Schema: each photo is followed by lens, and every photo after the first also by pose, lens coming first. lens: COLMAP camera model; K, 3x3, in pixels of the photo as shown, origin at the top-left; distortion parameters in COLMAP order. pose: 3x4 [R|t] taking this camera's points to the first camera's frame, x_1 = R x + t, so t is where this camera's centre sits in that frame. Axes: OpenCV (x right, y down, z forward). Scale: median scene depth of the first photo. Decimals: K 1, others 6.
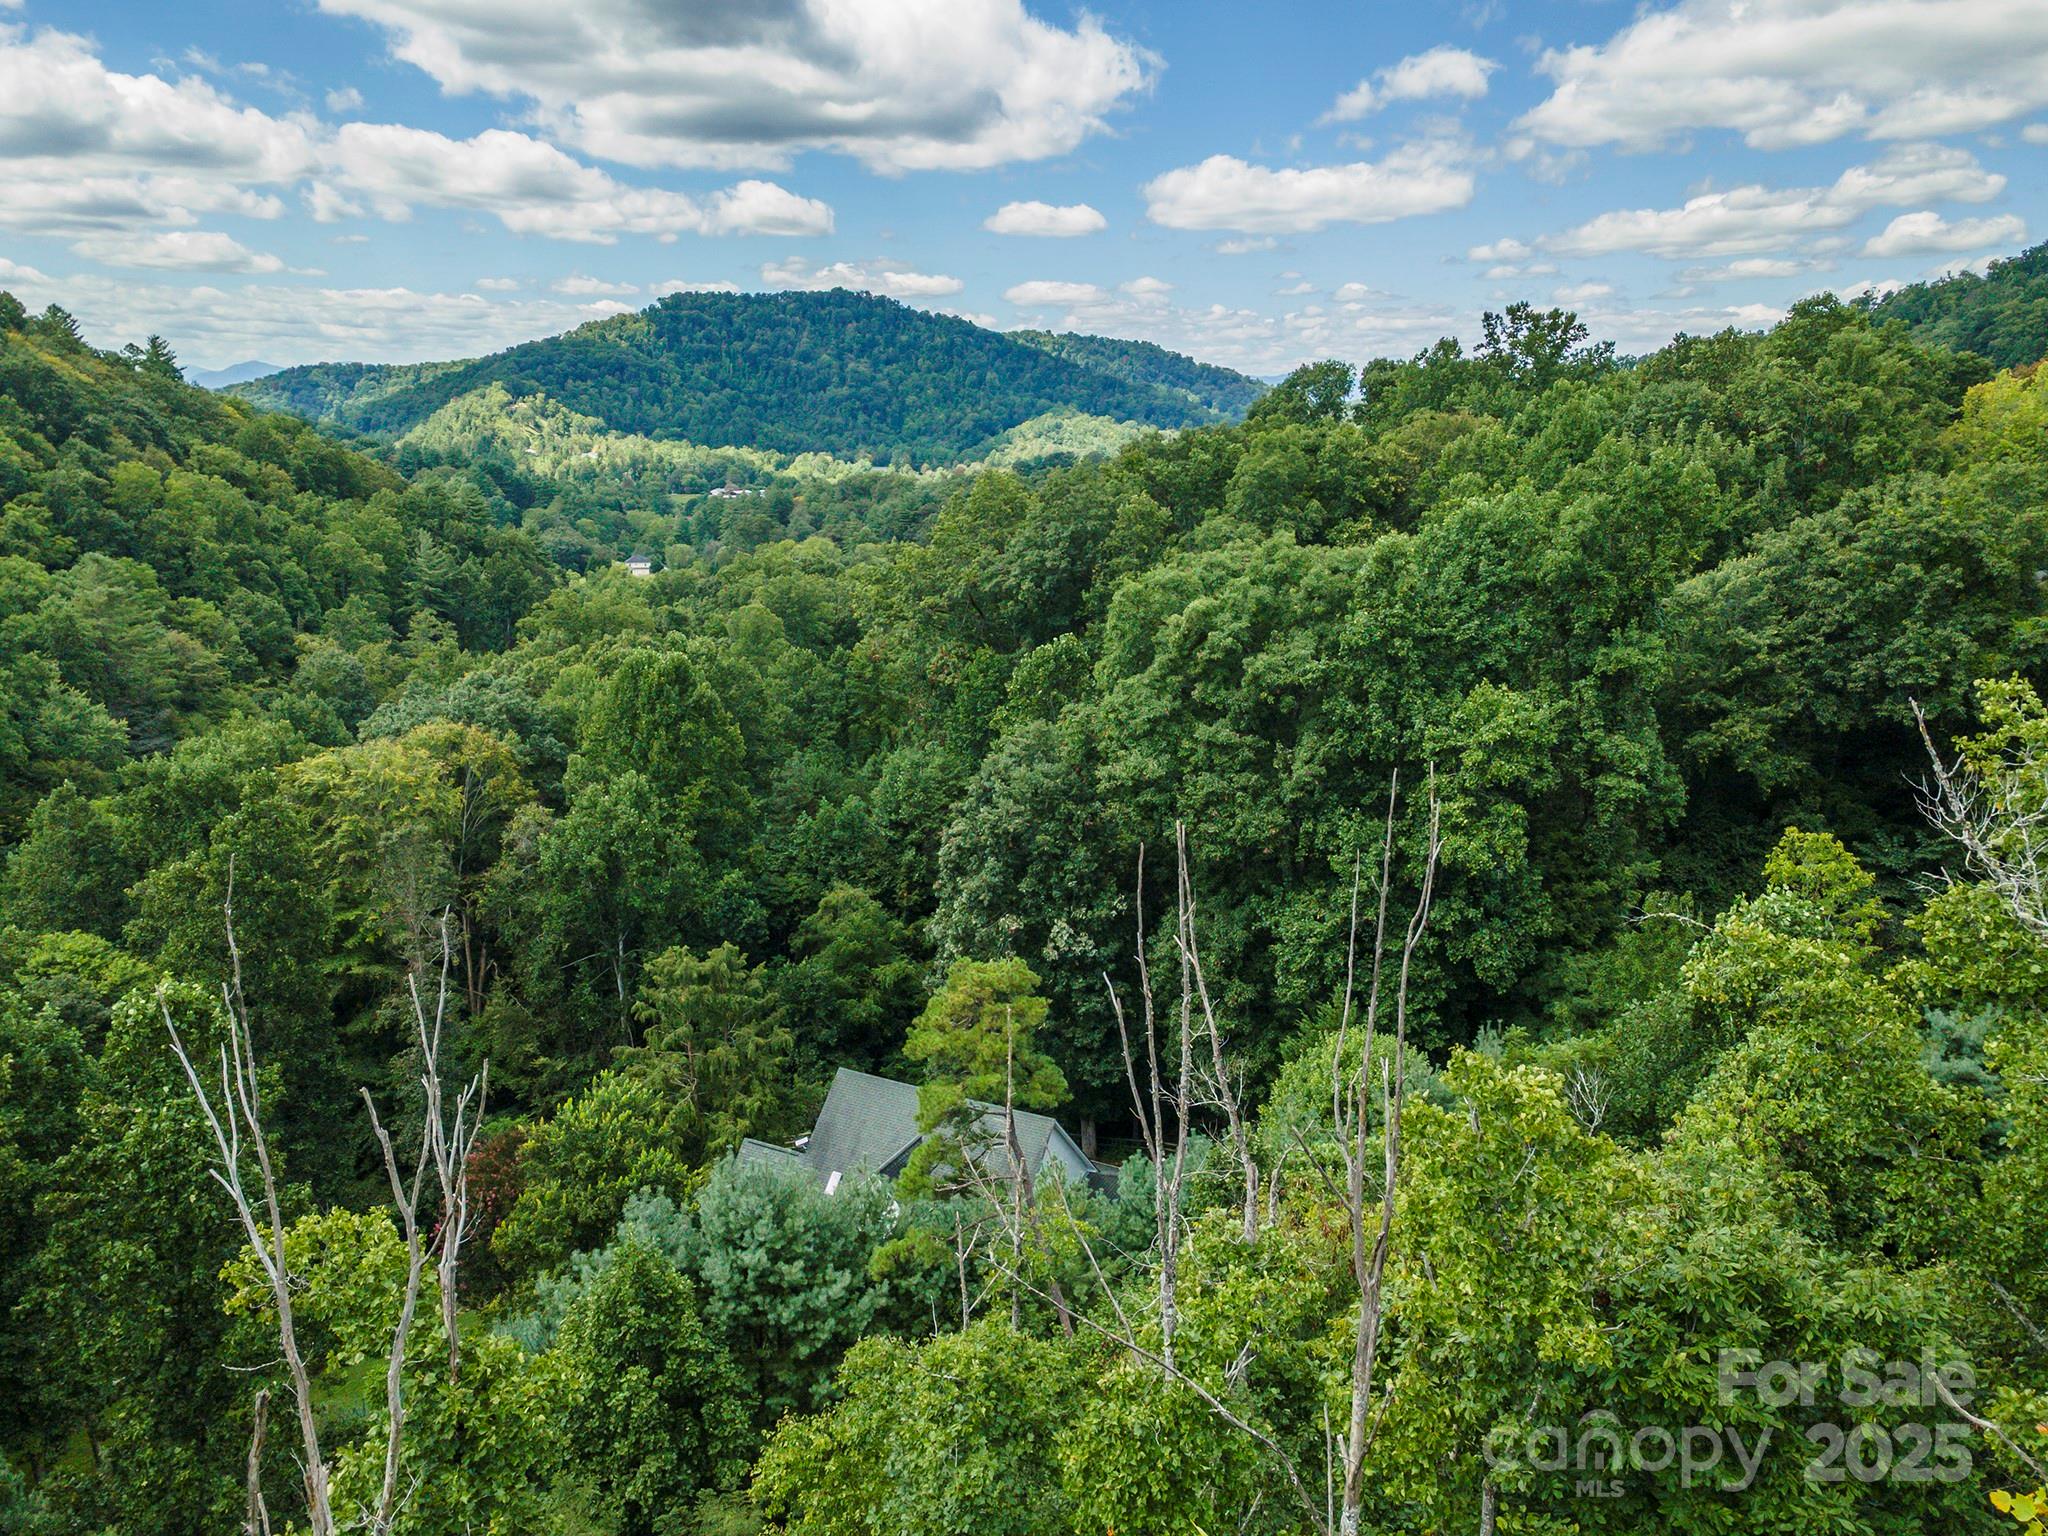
lens RADIAL K [[1484.2, 0, 1013.6], [0, 1484.2, 762.2], [0, 0, 1]] dist [0.039577, 0.020246]
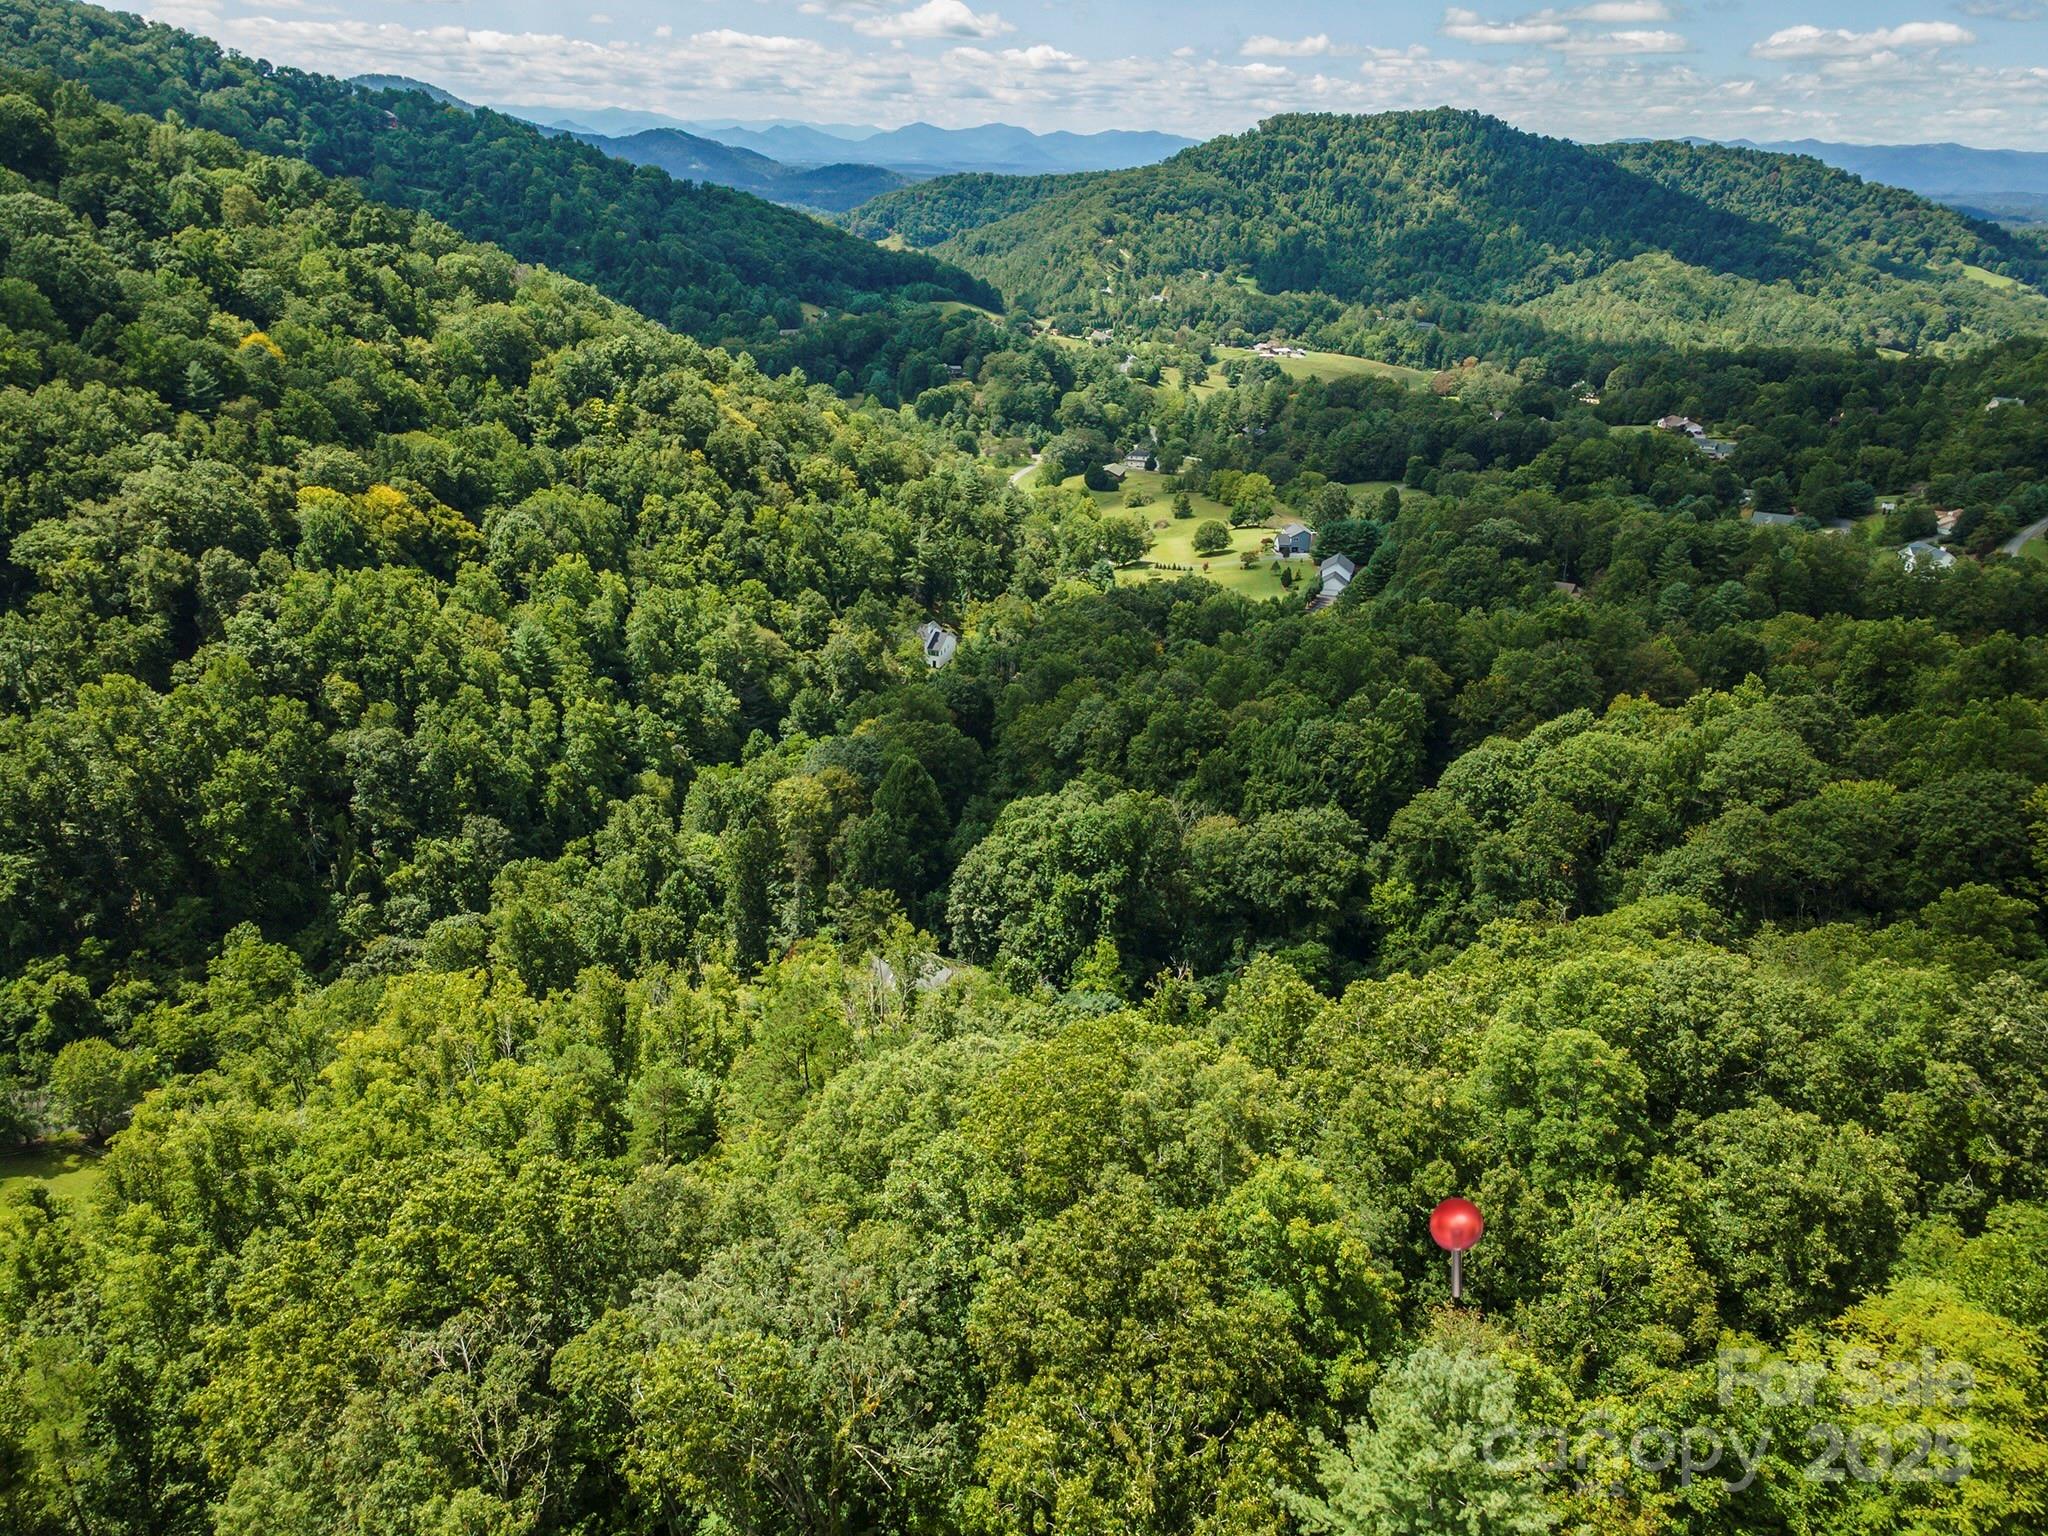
lens RADIAL K [[1484.2, 0, 1017.3], [0, 1484.2, 764.3], [0, 0, 1]] dist [0.039577, 0.020246]
pose [[0.922565, 0.174476, -0.344139, 1.747043], [-0.123429, 0.978505, 0.165209, -1.105967], [0.365566, -0.109939, 0.924270, -2.754072]]
